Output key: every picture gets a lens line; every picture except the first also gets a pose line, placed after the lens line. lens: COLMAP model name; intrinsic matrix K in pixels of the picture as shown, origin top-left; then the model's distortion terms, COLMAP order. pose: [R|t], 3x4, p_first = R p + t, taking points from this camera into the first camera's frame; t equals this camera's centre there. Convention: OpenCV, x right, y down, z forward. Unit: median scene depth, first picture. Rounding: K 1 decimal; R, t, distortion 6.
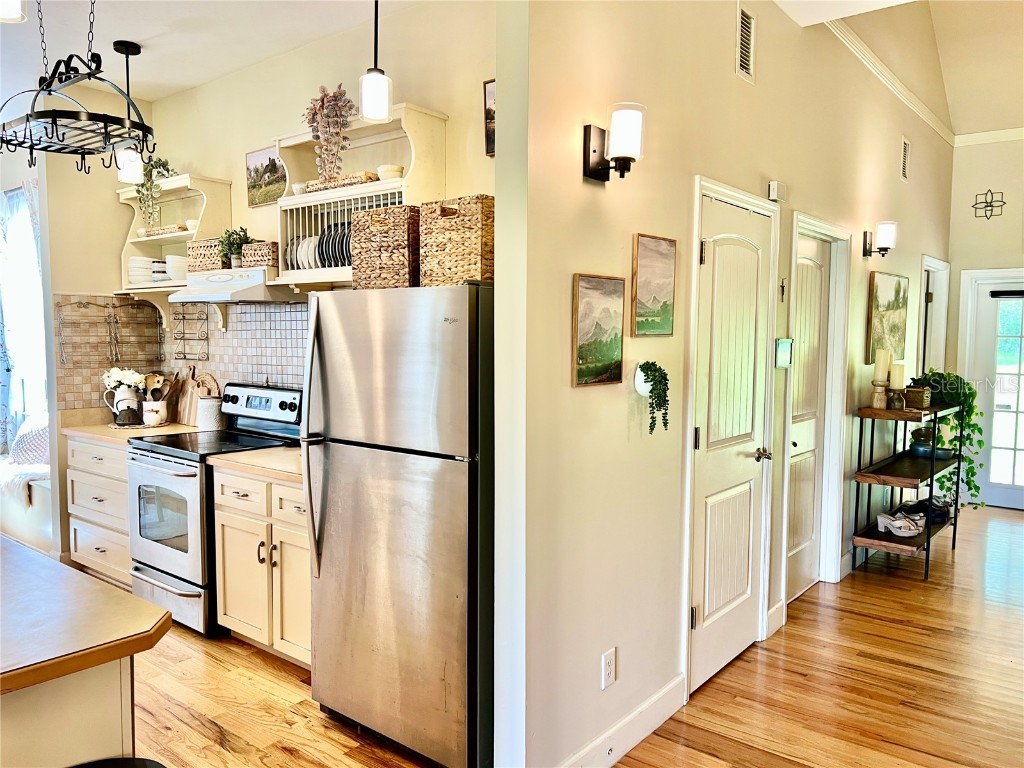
lens RADIAL K [[763.1, 0, 515.4], [0, 763.1, 390.3], [0, 0, 1]] dist [0.079129, -0.081363]
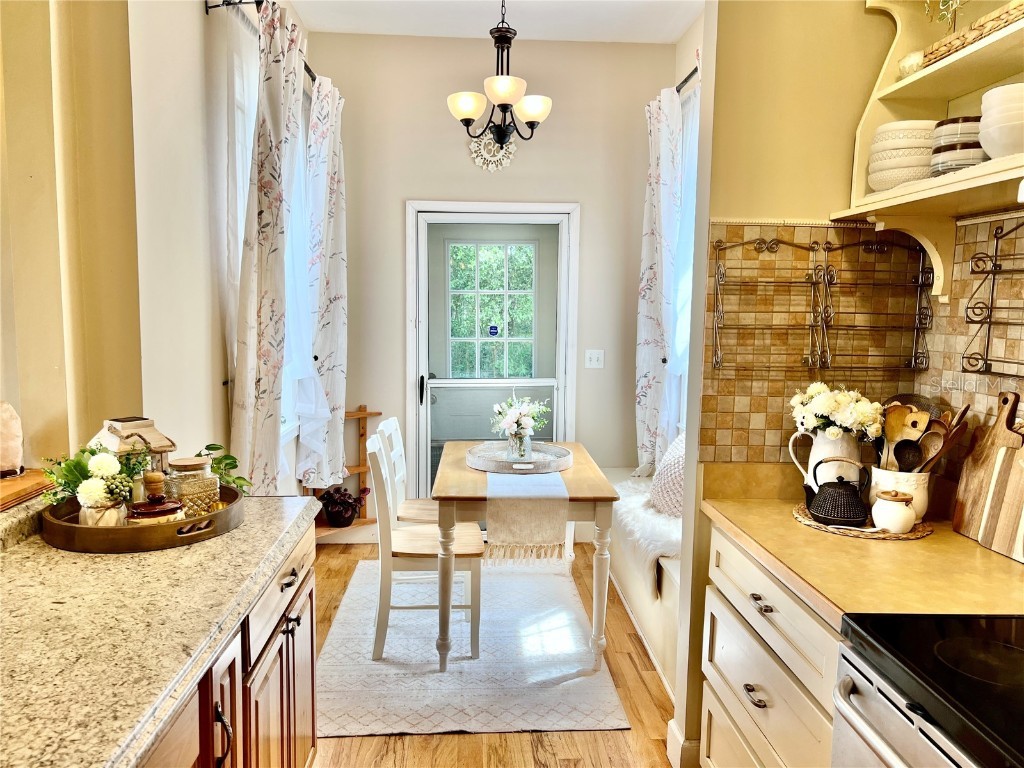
lens RADIAL K [[762.2, 0, 507.0], [0, 762.2, 394.2], [0, 0, 1]] dist [0.077484, -0.103901]
pose [[0.665903, 0.093439, -0.740164, -0.303381], [-0.069972, 0.995575, 0.062730, -0.038024], [0.742750, 0.010018, 0.669494, 0.562401]]
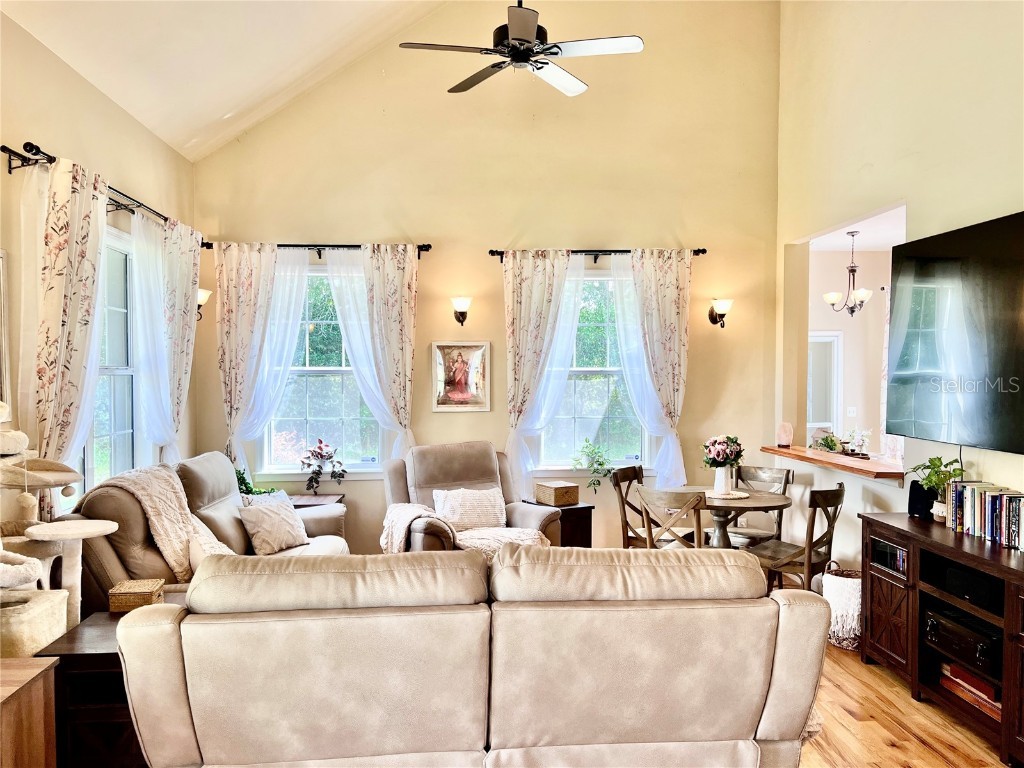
lens RADIAL K [[762.2, 0, 507.0], [0, 762.2, 394.2], [0, 0, 1]] dist [0.077484, -0.103901]
pose [[0.687586, 0.014738, -0.725954, -0.184537], [-0.051041, 0.998302, -0.028076, 0.022274], [0.724307, 0.056358, 0.687170, -0.555094]]
